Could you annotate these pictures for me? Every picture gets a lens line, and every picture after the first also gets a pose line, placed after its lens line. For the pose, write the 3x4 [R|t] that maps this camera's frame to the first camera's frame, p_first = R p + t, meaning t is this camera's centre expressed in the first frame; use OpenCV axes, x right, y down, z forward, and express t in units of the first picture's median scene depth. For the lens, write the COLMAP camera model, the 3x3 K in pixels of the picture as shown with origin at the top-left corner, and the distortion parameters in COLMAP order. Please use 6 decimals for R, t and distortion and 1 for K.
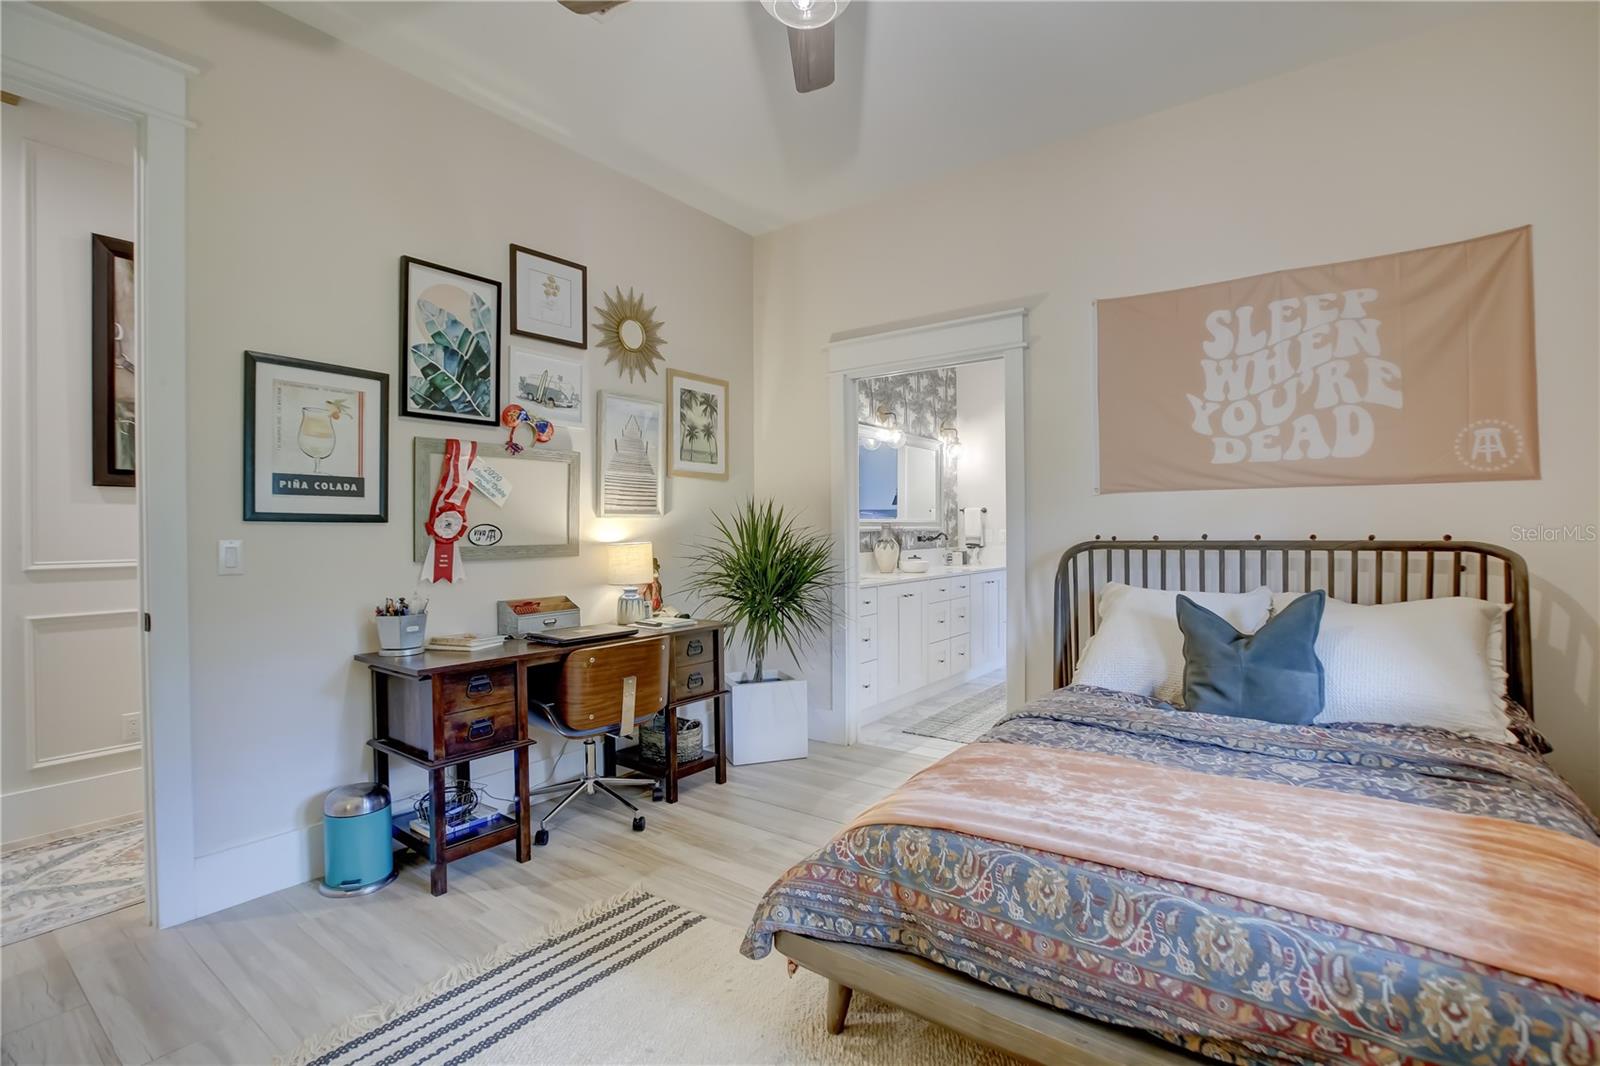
lens RADIAL K [[736.3, 0, 807.3], [0, 736.3, 534.5], [0, 0, 1]] dist [-0.058243, 0.026428]
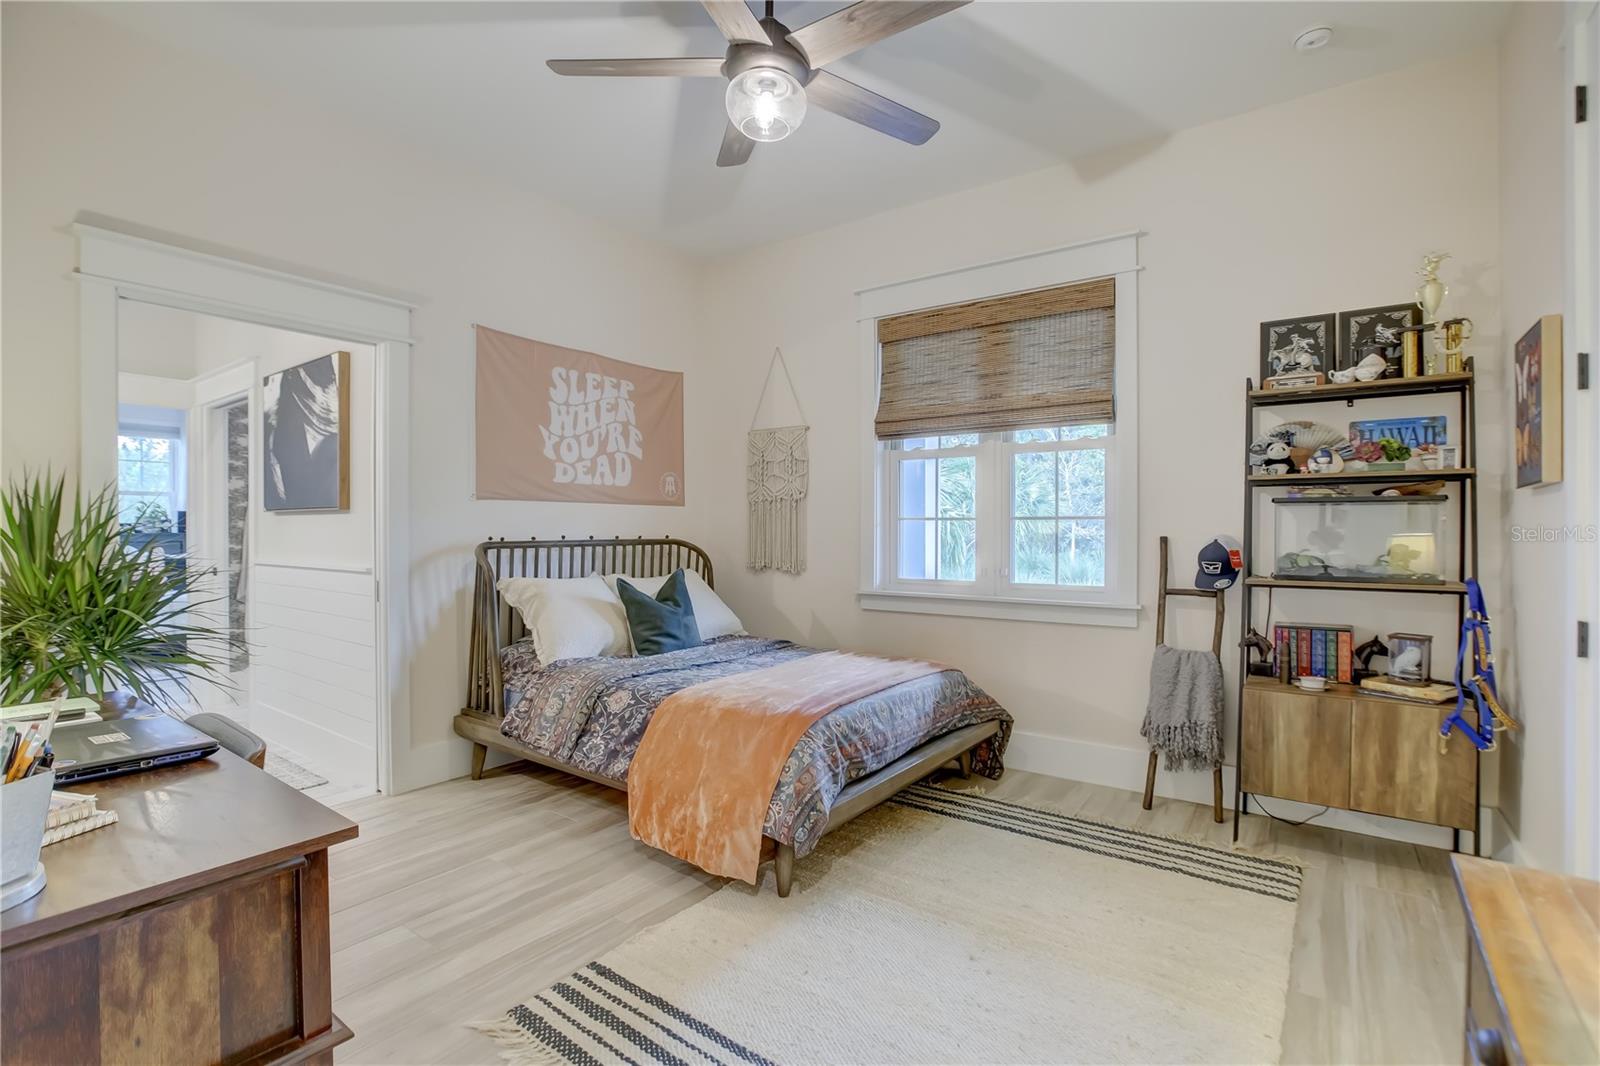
lens RADIAL K [[736.3, 0, 807.3], [0, 736.3, 534.5], [0, 0, 1]] dist [-0.058243, 0.026428]
pose [[-0.005987, 0.001320, 0.999981, -0.806908], [0.008073, 0.999967, -0.001272, 0.003138], [-0.999949, 0.008065, -0.005997, 0.576980]]
